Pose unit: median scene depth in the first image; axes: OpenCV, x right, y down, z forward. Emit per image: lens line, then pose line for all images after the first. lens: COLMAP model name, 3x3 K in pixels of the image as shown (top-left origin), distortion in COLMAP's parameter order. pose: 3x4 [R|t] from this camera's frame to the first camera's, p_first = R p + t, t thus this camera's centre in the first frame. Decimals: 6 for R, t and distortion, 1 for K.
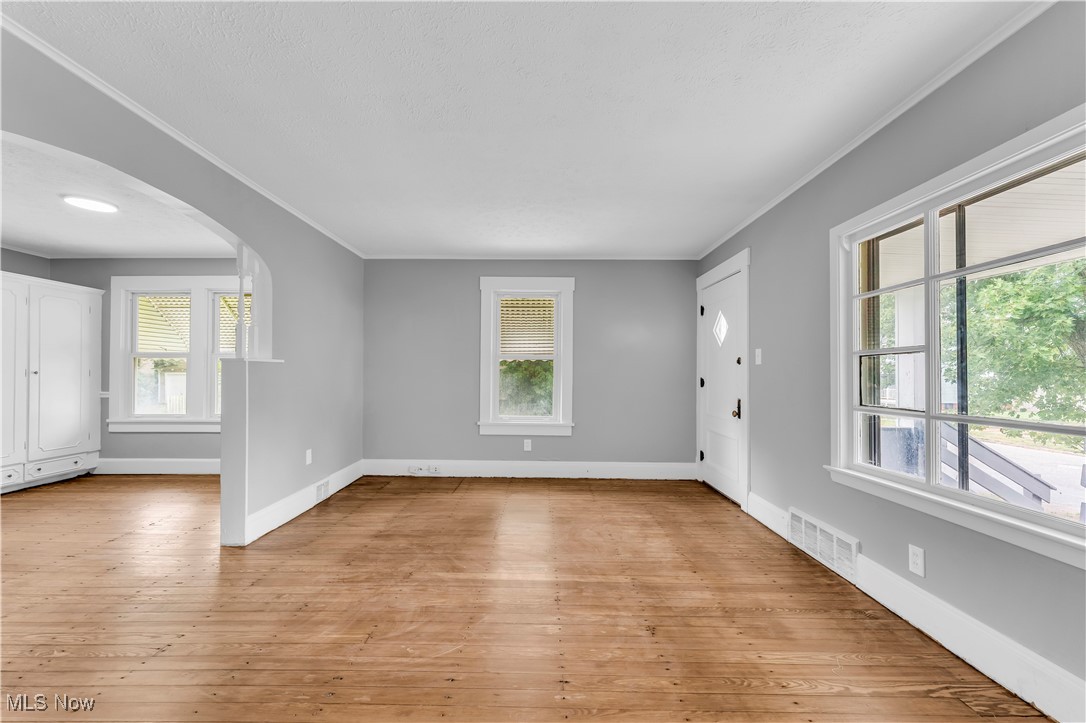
lens RADIAL K [[440.9, 0, 537.9], [0, 440.9, 369.4], [0, 0, 1]] dist [0.001392, 0.000150]
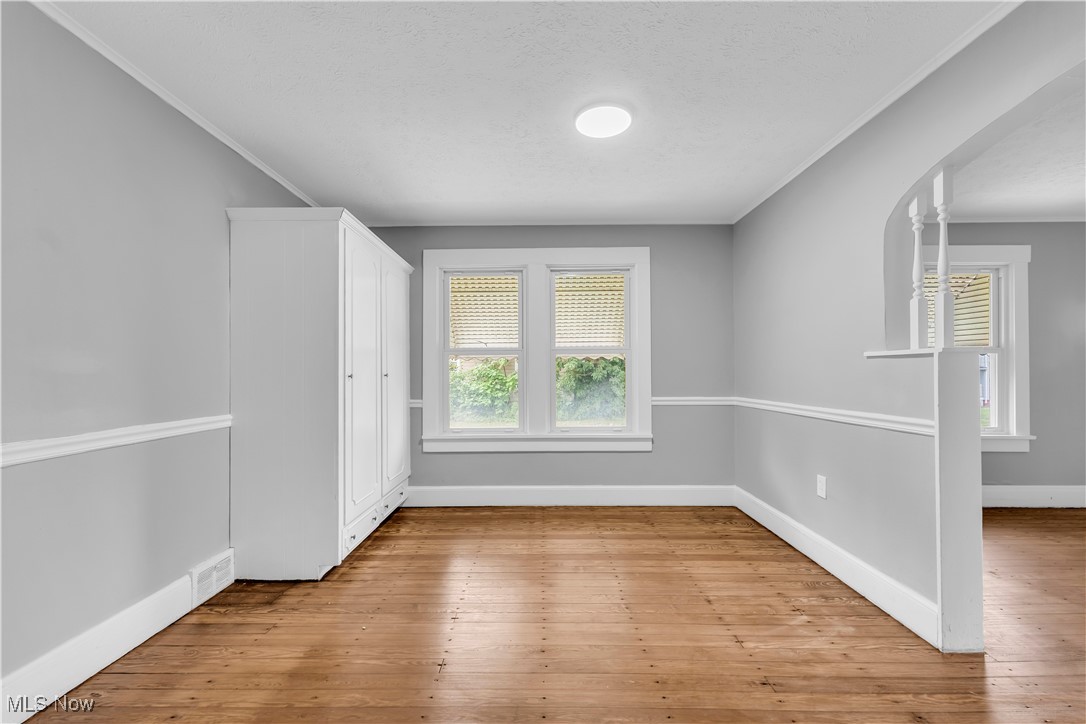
lens RADIAL K [[440.9, 0, 537.9], [0, 440.9, 369.9], [0, 0, 1]] dist [0.001392, 0.000150]
pose [[0.999962, -0.008677, 0.001244, -0.769018], [0.008676, 0.999961, 0.001450, -0.000590], [-0.001256, -0.001439, 0.999998, 0.231636]]
